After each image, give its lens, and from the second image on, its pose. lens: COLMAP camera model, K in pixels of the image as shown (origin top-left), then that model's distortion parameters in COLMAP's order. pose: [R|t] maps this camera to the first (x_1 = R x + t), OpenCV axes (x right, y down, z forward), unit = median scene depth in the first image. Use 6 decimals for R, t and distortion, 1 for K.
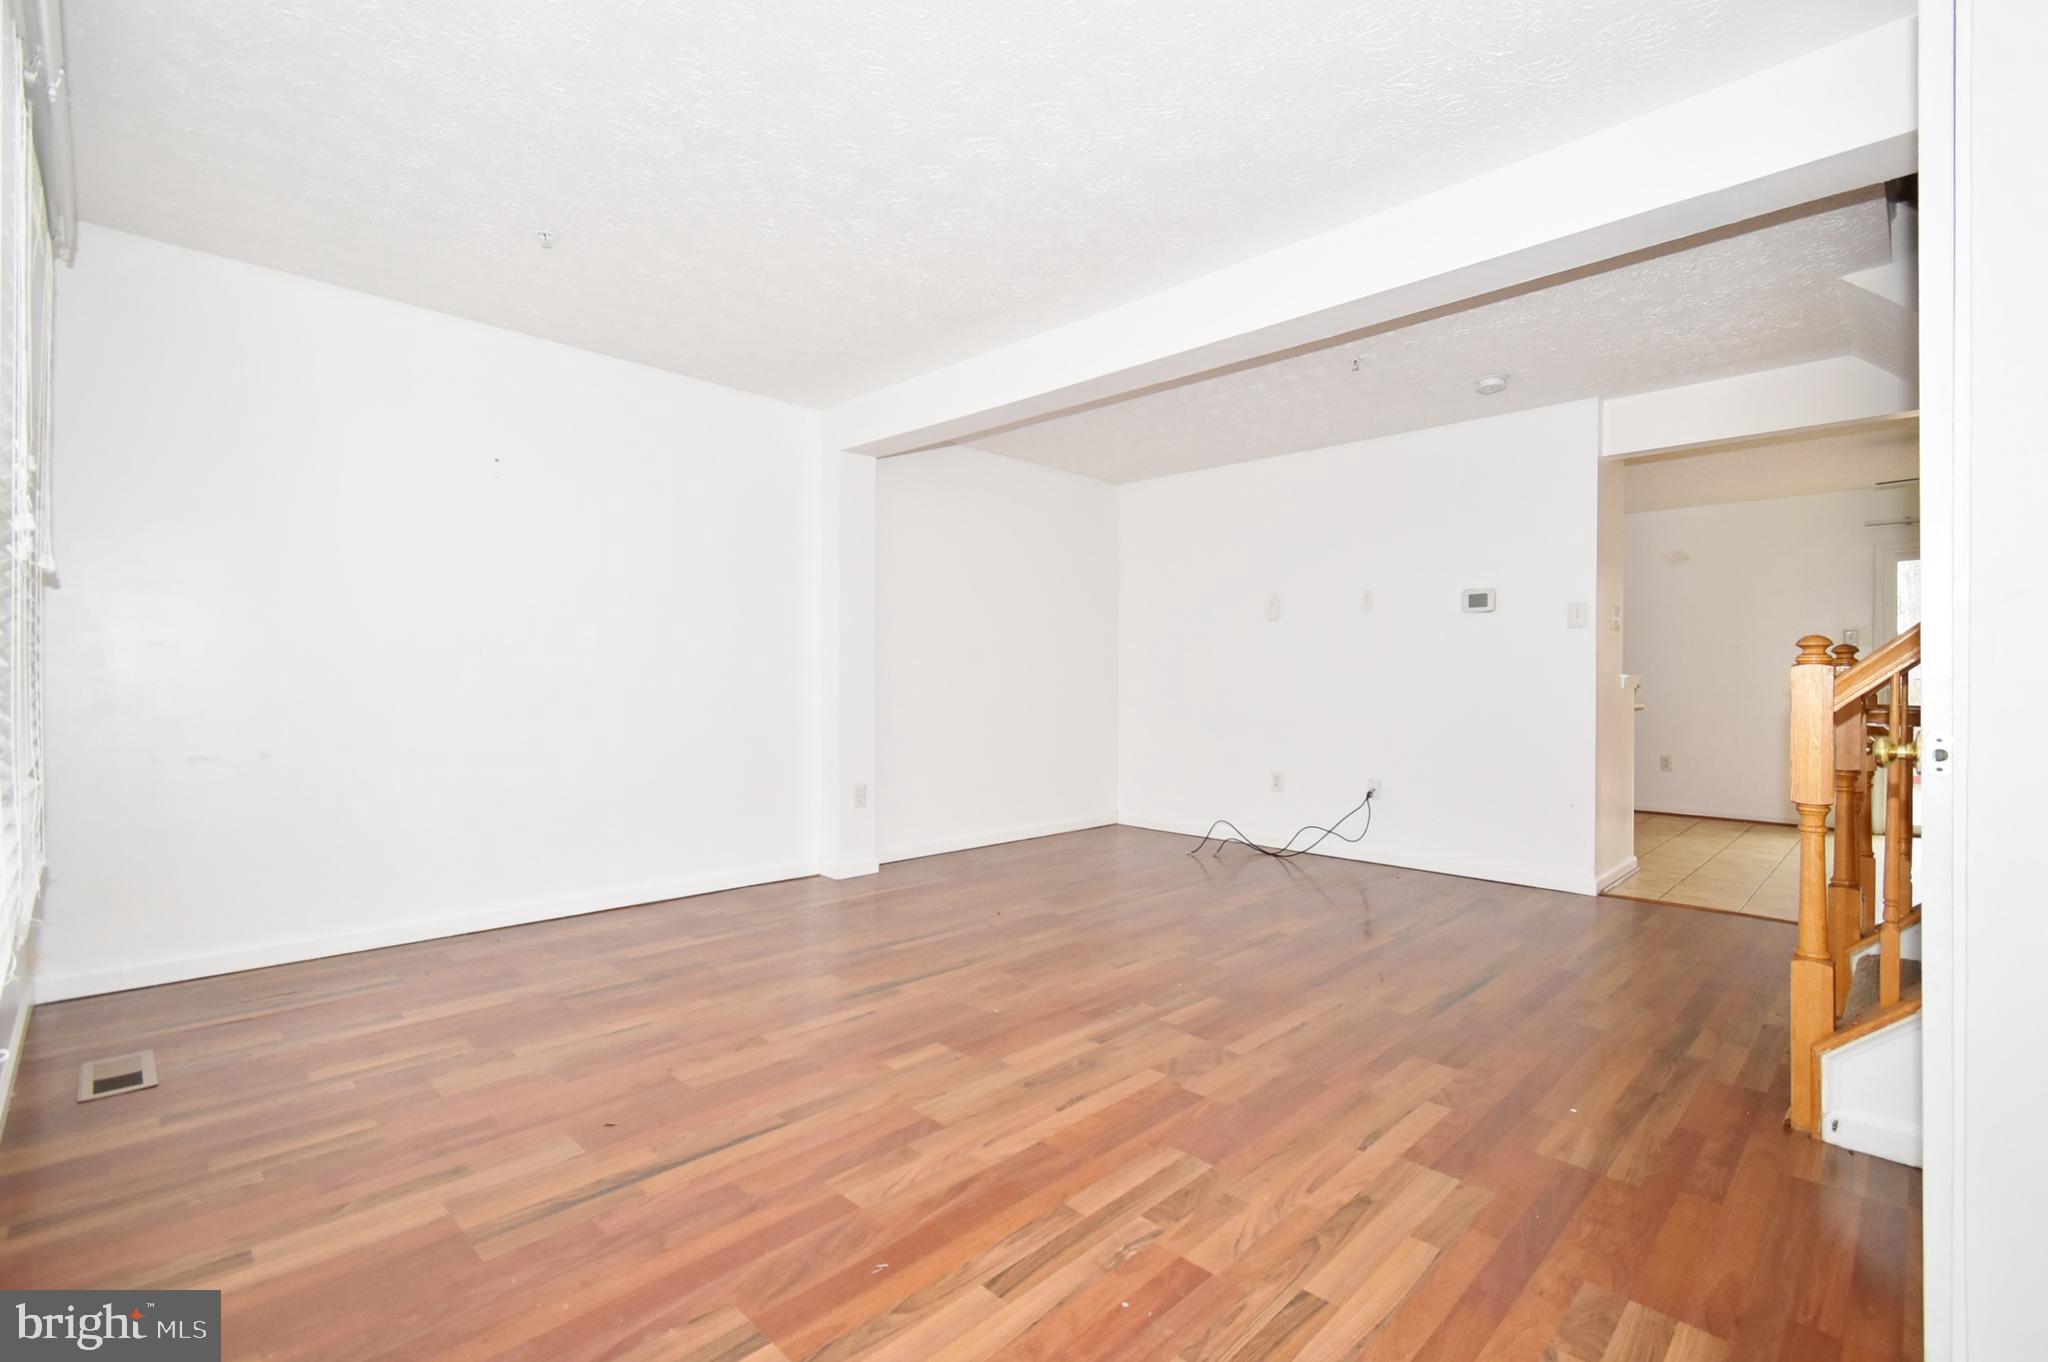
lens RADIAL K [[909.4, 0, 1024.0], [0, 909.4, 681.0], [0, 0, 1]] dist [-0.000250, -0.000769]
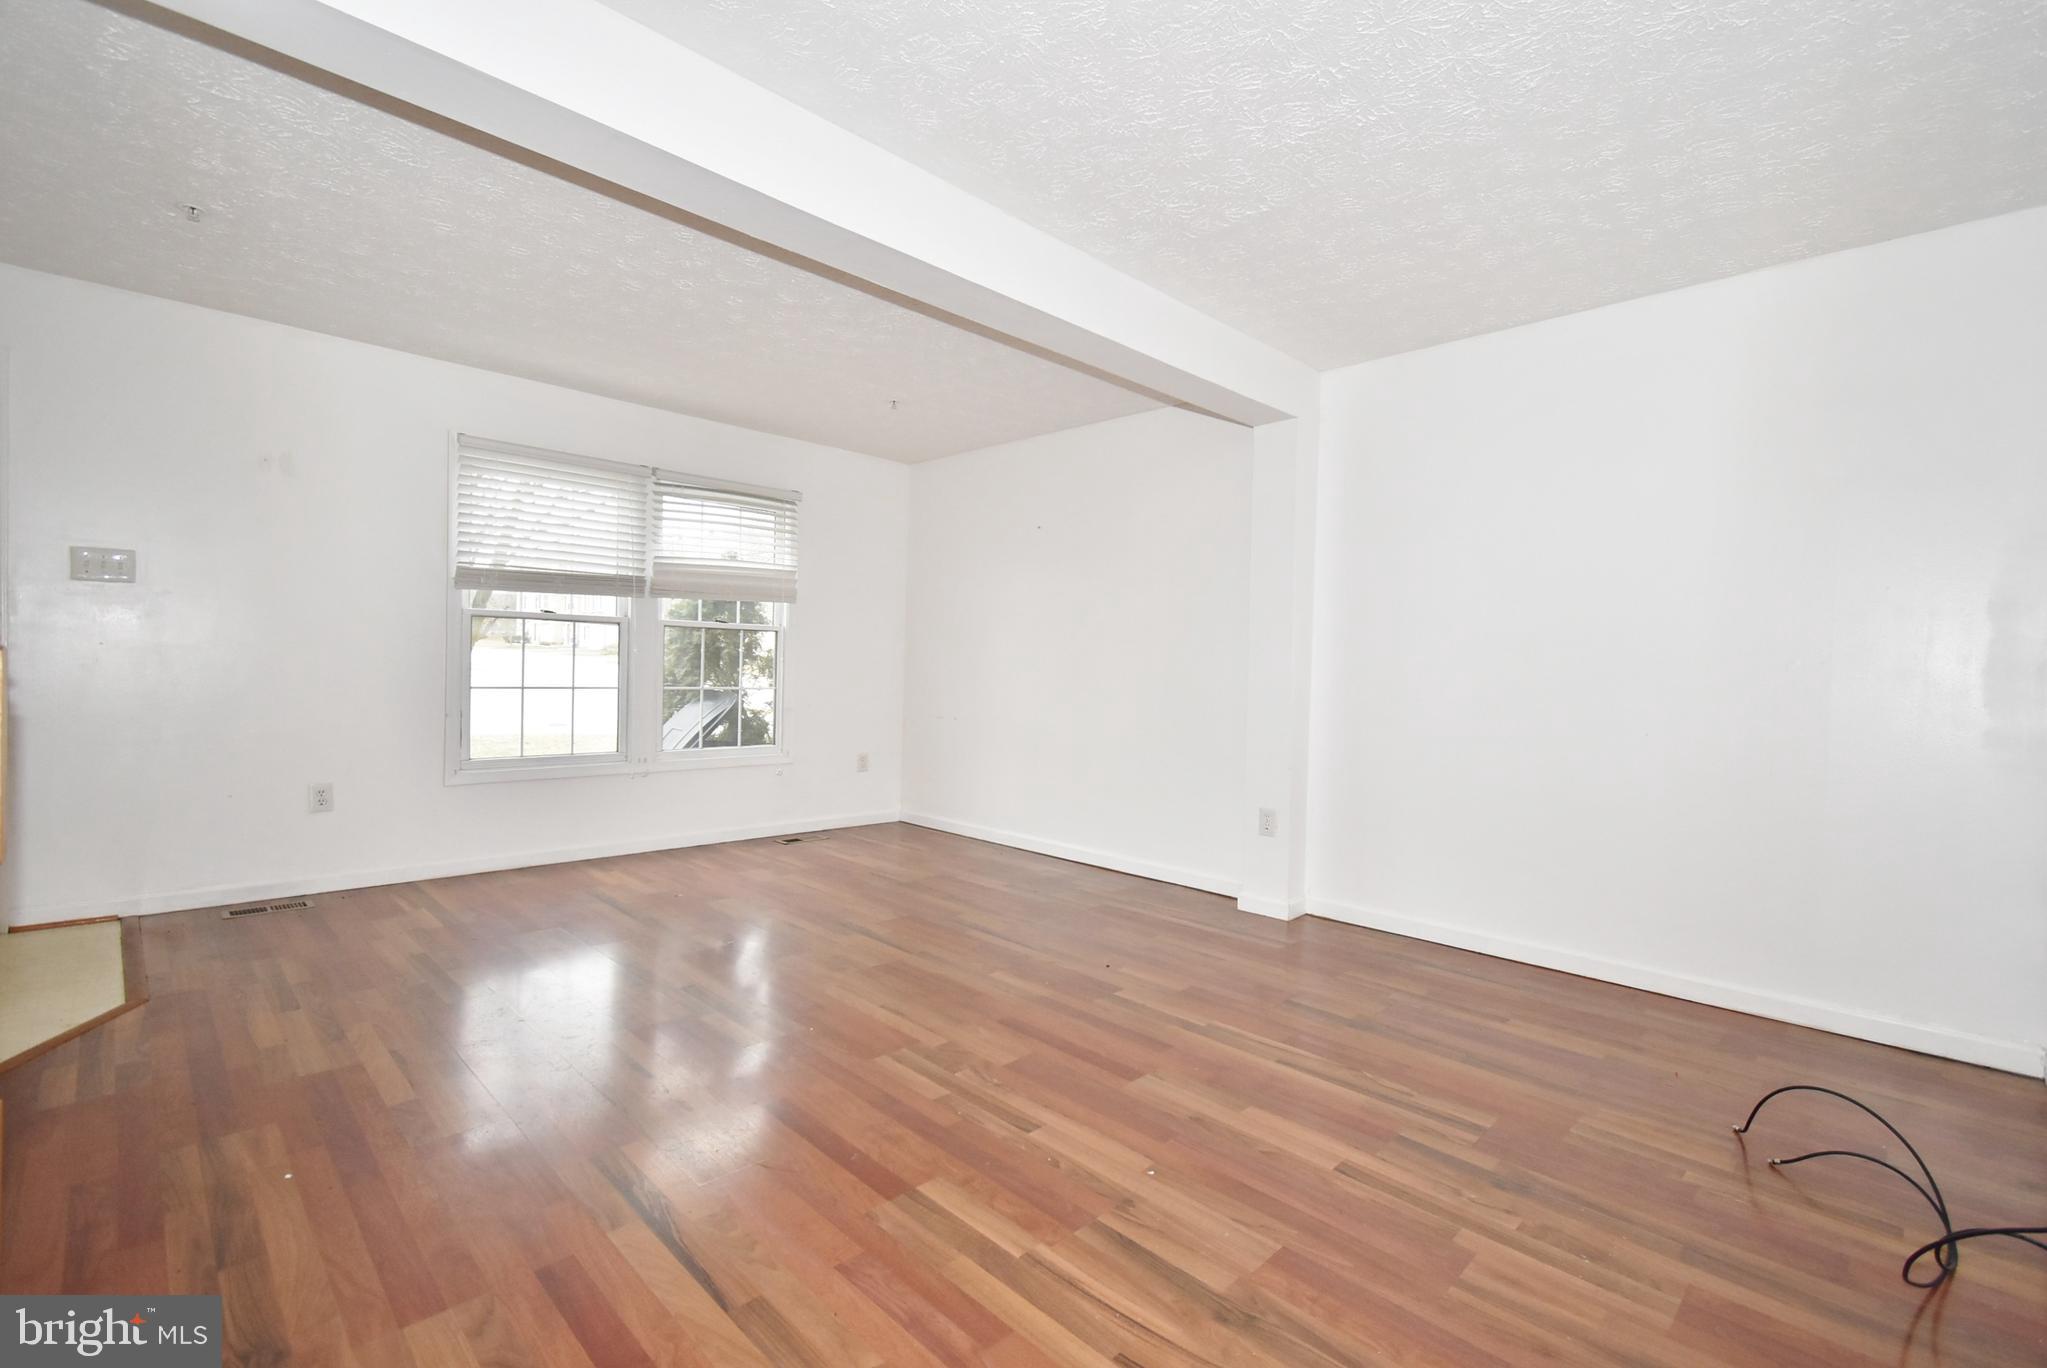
lens RADIAL K [[909.0, 0, 1023.5], [0, 909.0, 684.0], [0, 0, 1]] dist [-0.000250, -0.000769]
pose [[-0.005984, 0.012755, -0.999901, 1.385607], [-0.022169, 0.999671, 0.012884, -0.014740], [0.999736, 0.022244, -0.005699, 1.613157]]
